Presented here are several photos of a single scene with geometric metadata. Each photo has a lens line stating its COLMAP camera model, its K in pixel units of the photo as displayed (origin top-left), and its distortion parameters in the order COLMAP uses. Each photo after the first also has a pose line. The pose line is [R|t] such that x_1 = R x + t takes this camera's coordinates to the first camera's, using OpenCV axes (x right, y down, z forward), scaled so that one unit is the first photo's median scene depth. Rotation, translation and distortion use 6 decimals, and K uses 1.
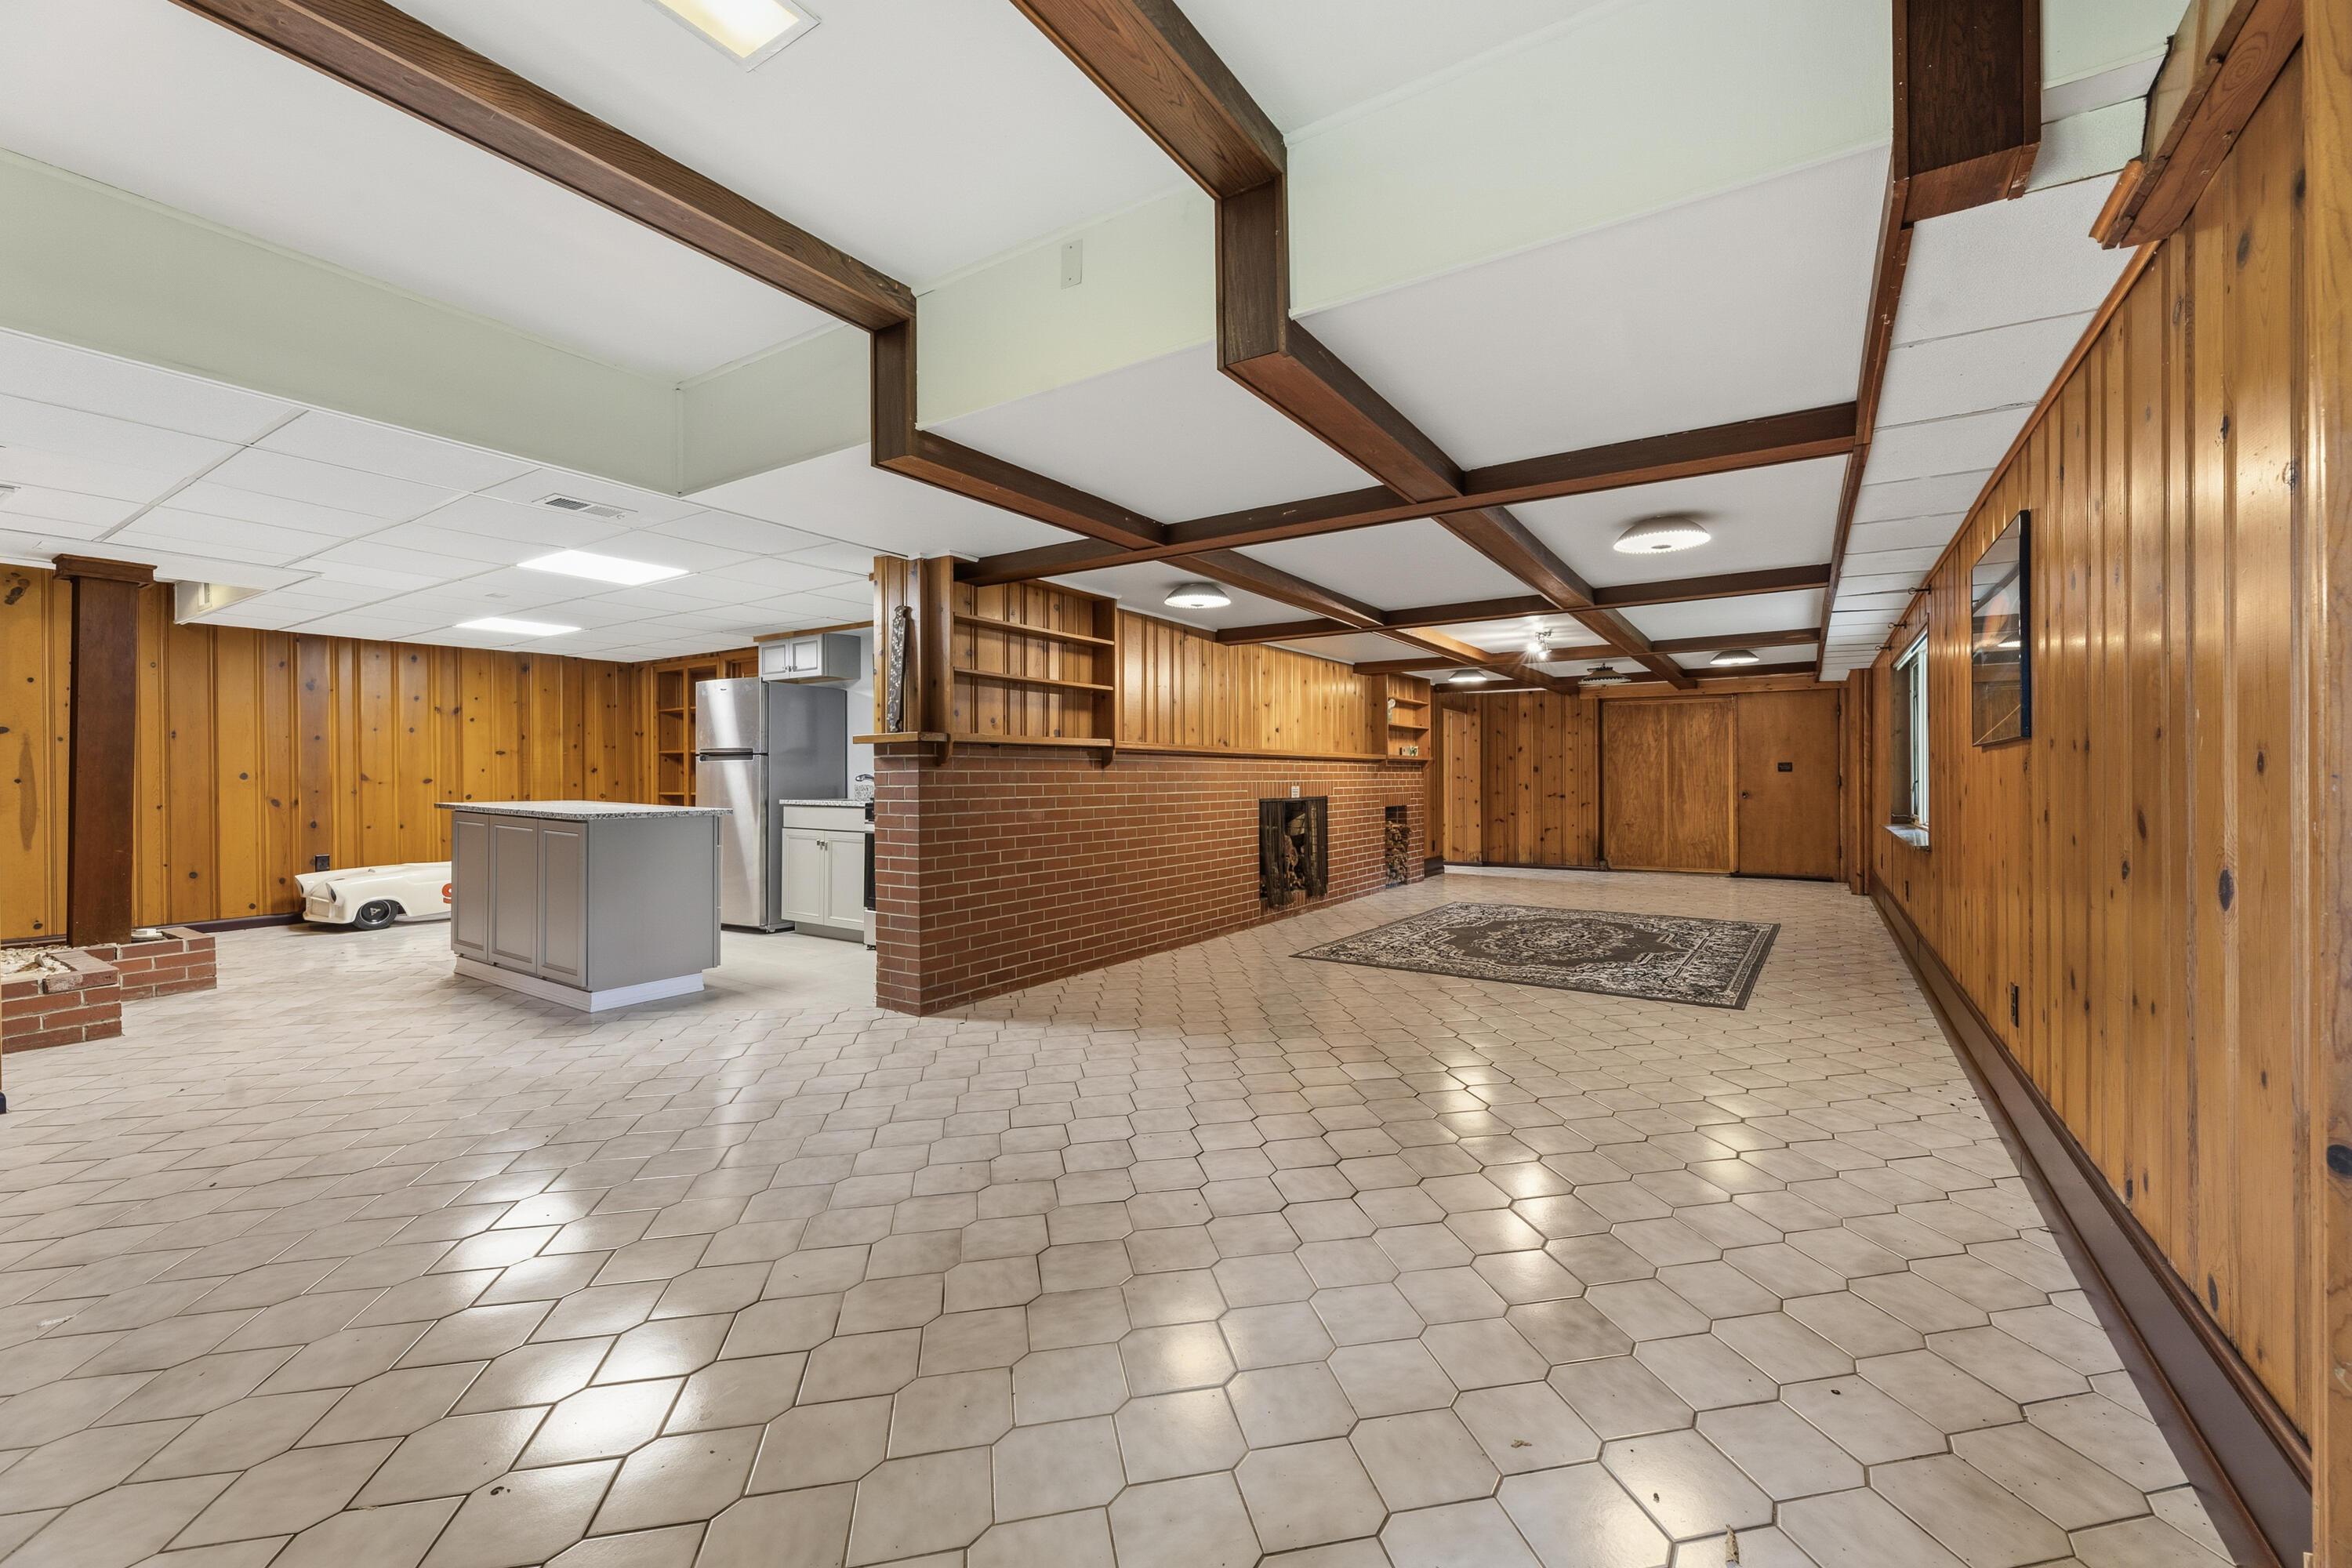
lens RADIAL K [[936.4, 0, 1186.3], [0, 936.4, 777.5], [0, 0, 1]] dist [-0.000091, 0.000072]
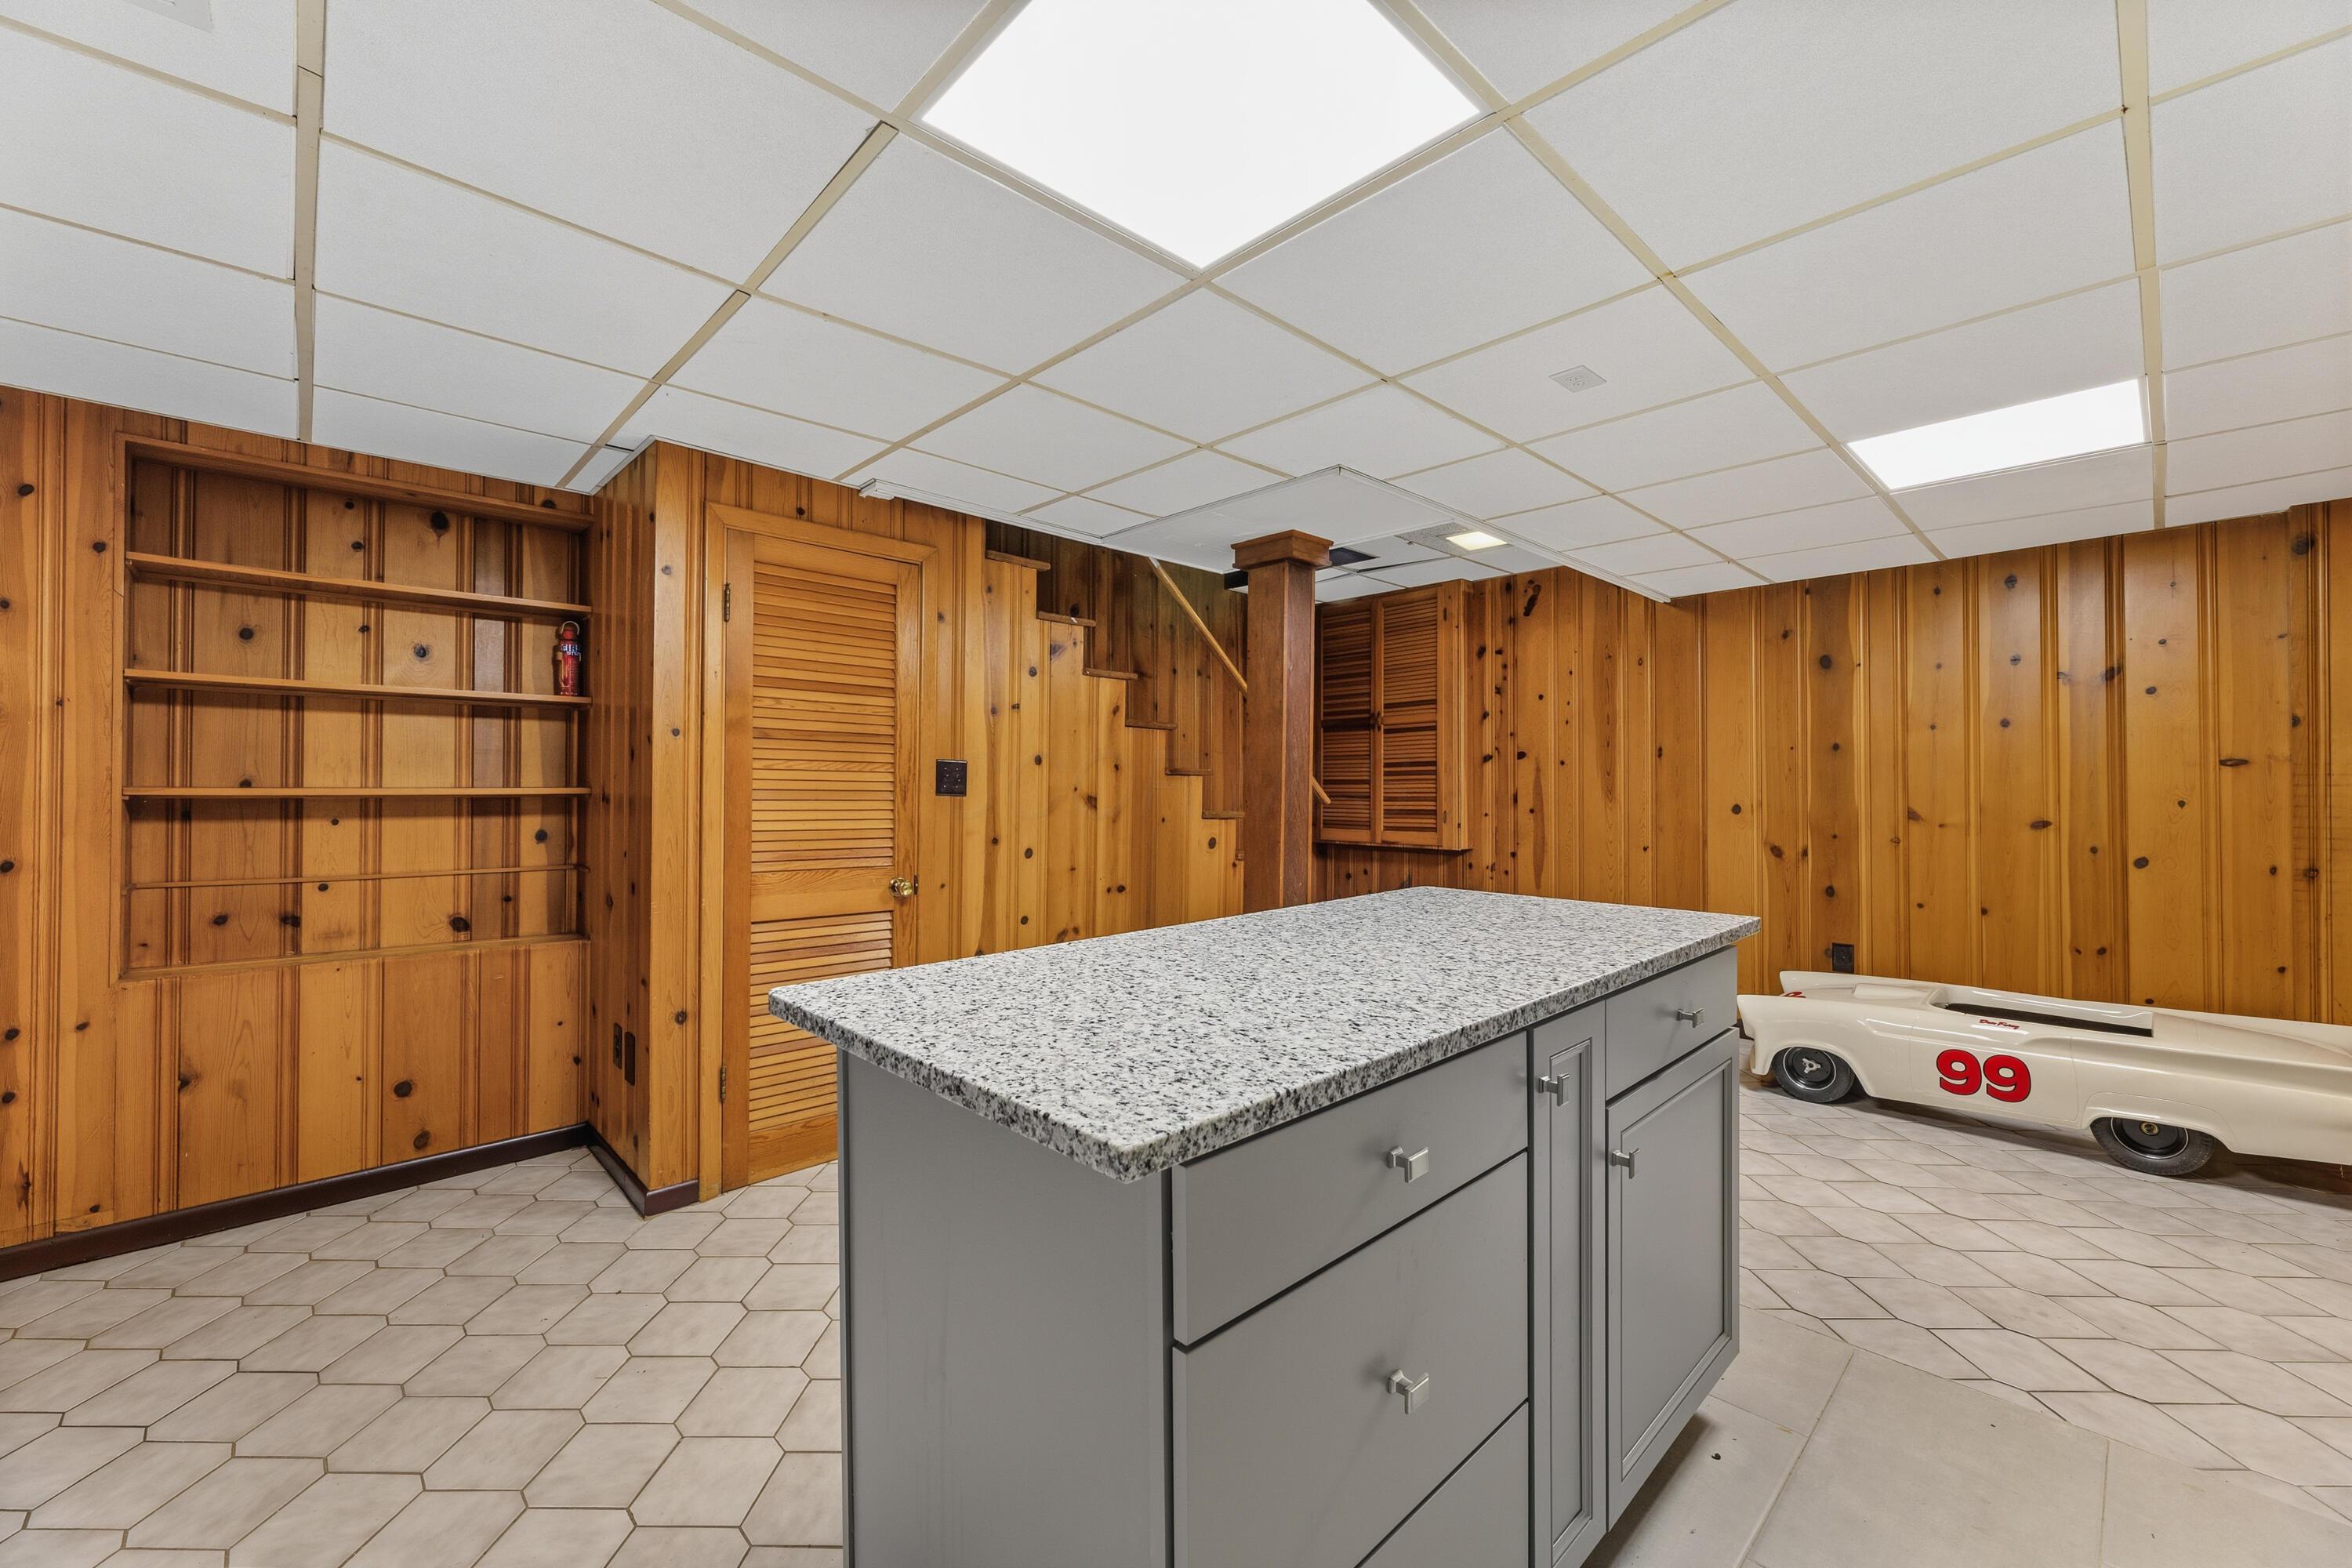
lens RADIAL K [[936.4, 0, 1187.5], [0, 936.4, 785.6], [0, 0, 1]] dist [-0.000091, 0.000072]
pose [[-0.225696, -0.005707, -0.974181, -0.244474], [-0.007202, 0.999965, -0.004189, -0.011954], [0.974171, 0.006071, -0.225730, 0.714761]]
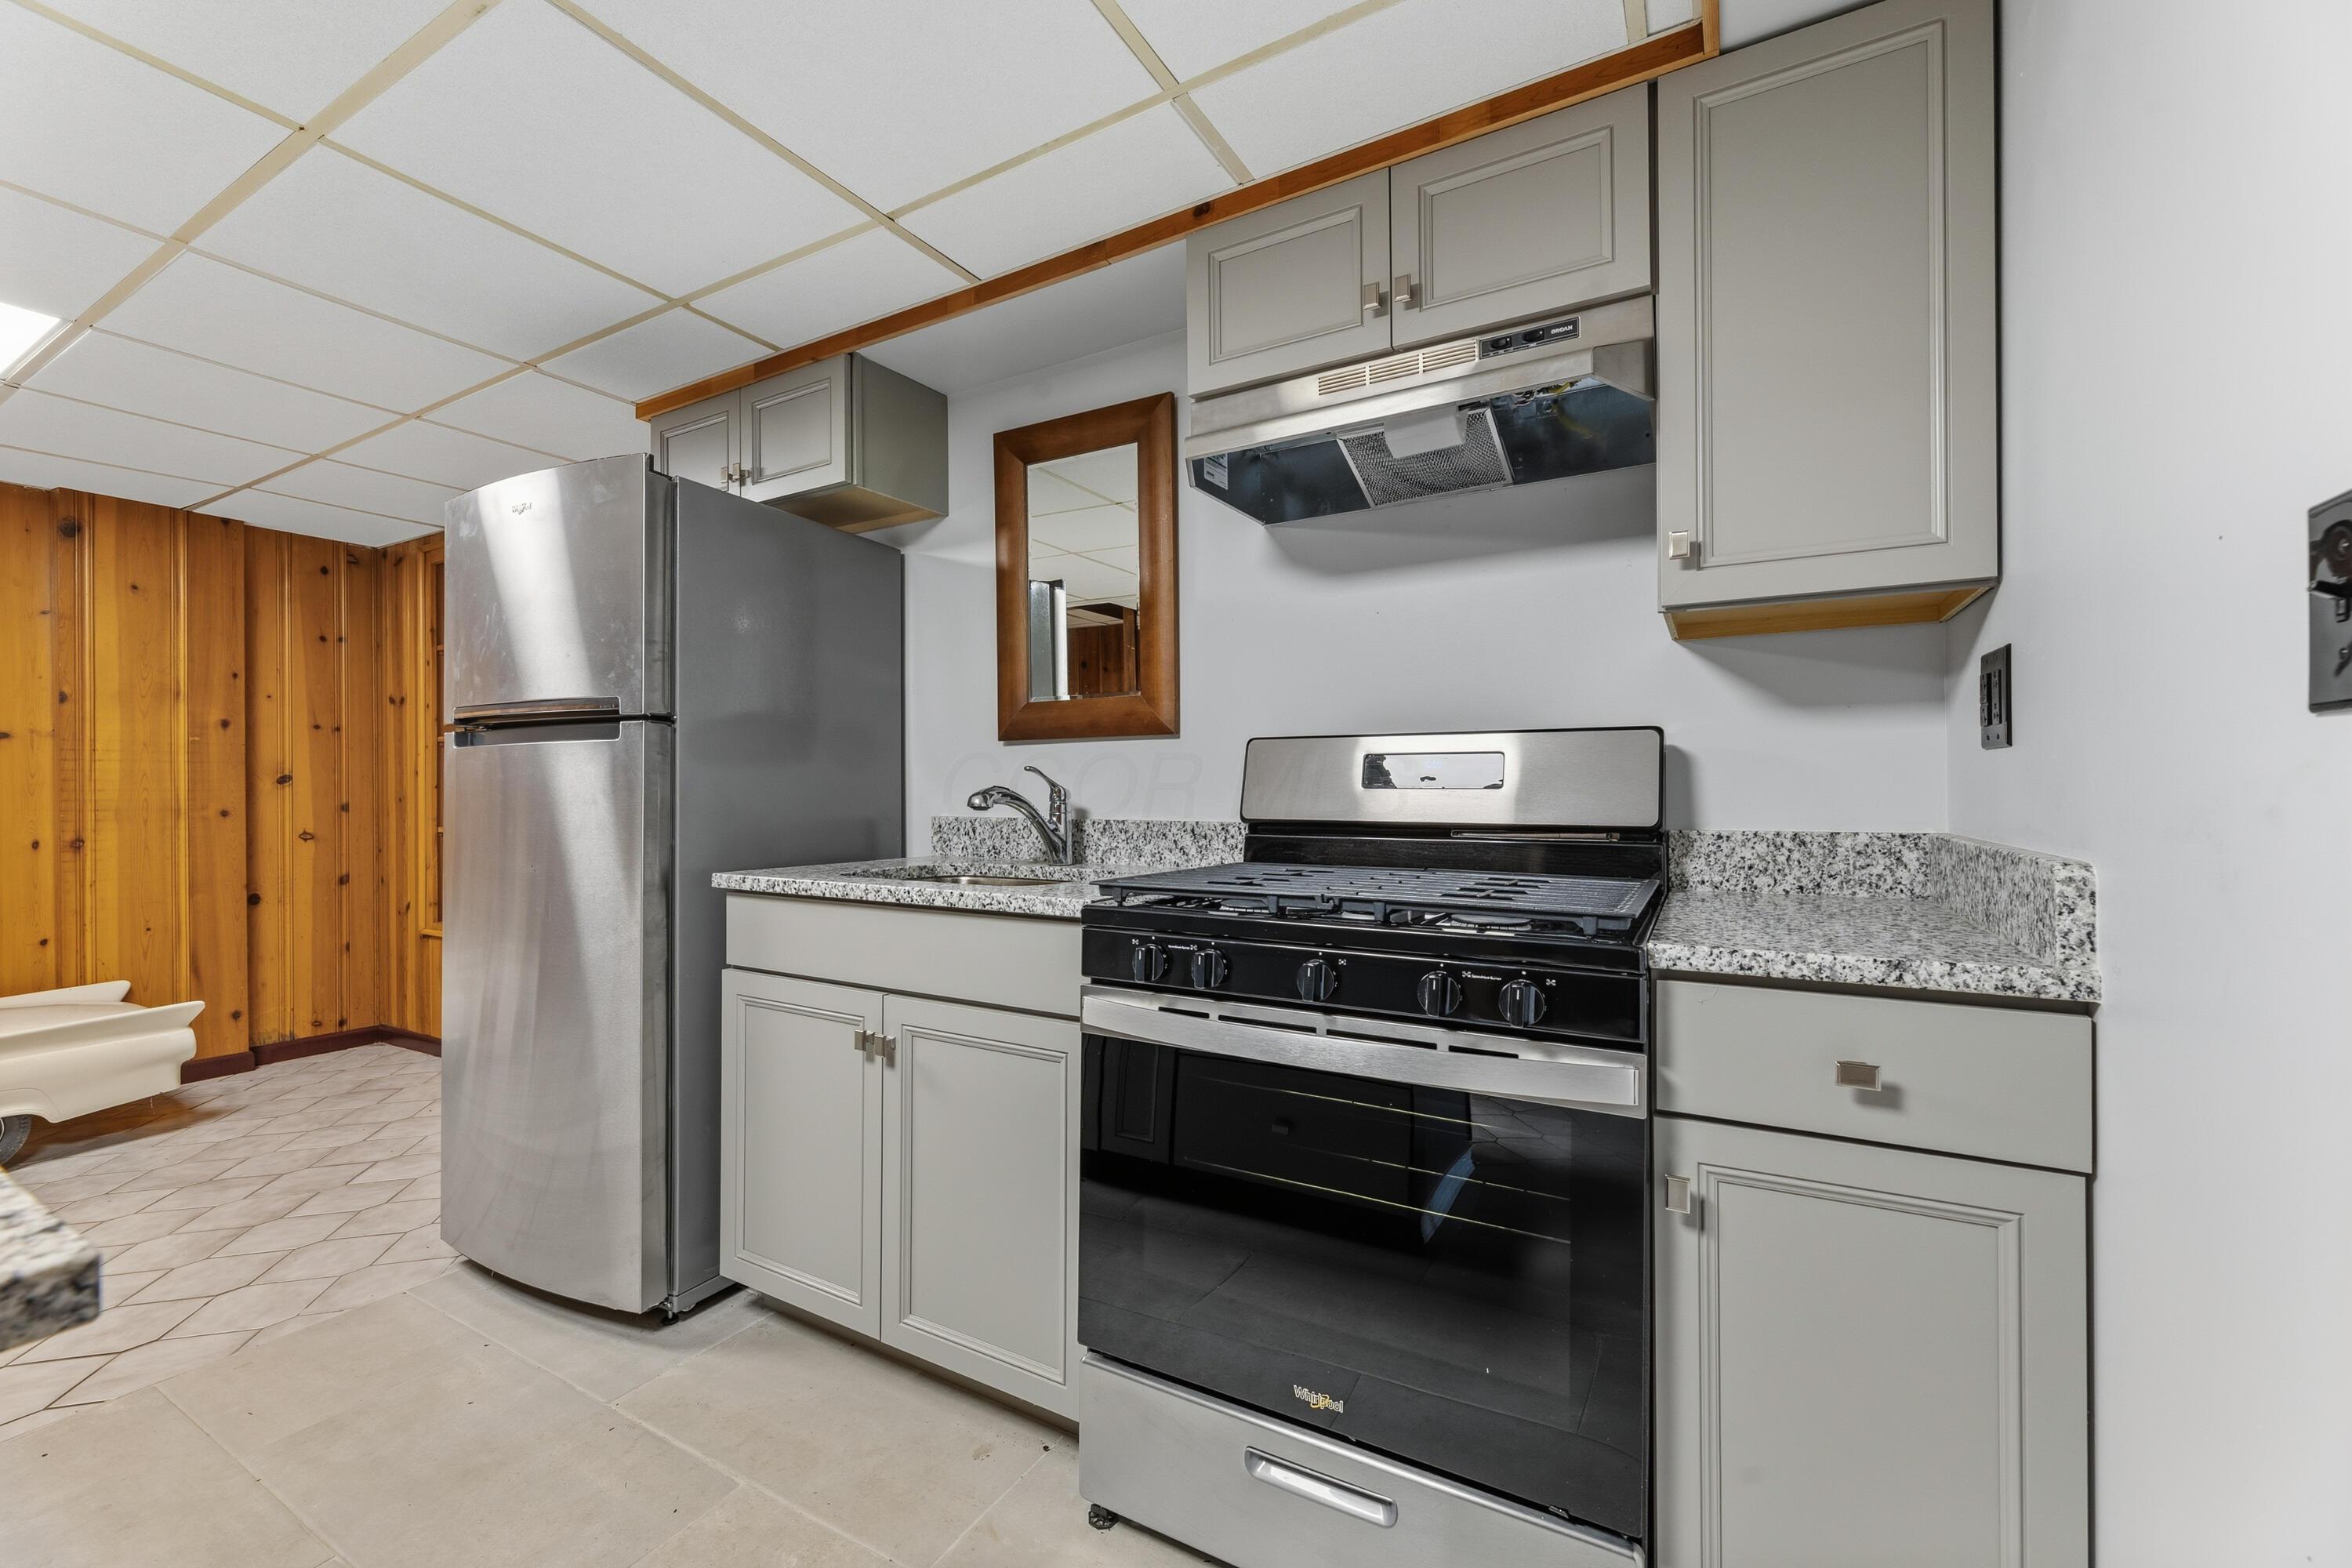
lens RADIAL K [[936.4, 0, 1175.3], [0, 936.4, 783.4], [0, 0, 1]] dist [-0.000091, 0.000072]
pose [[0.998261, -0.001302, 0.058942, -0.280287], [0.001852, 0.999955, -0.009278, -0.000964], [-0.058927, 0.009371, 0.998218, 0.637504]]
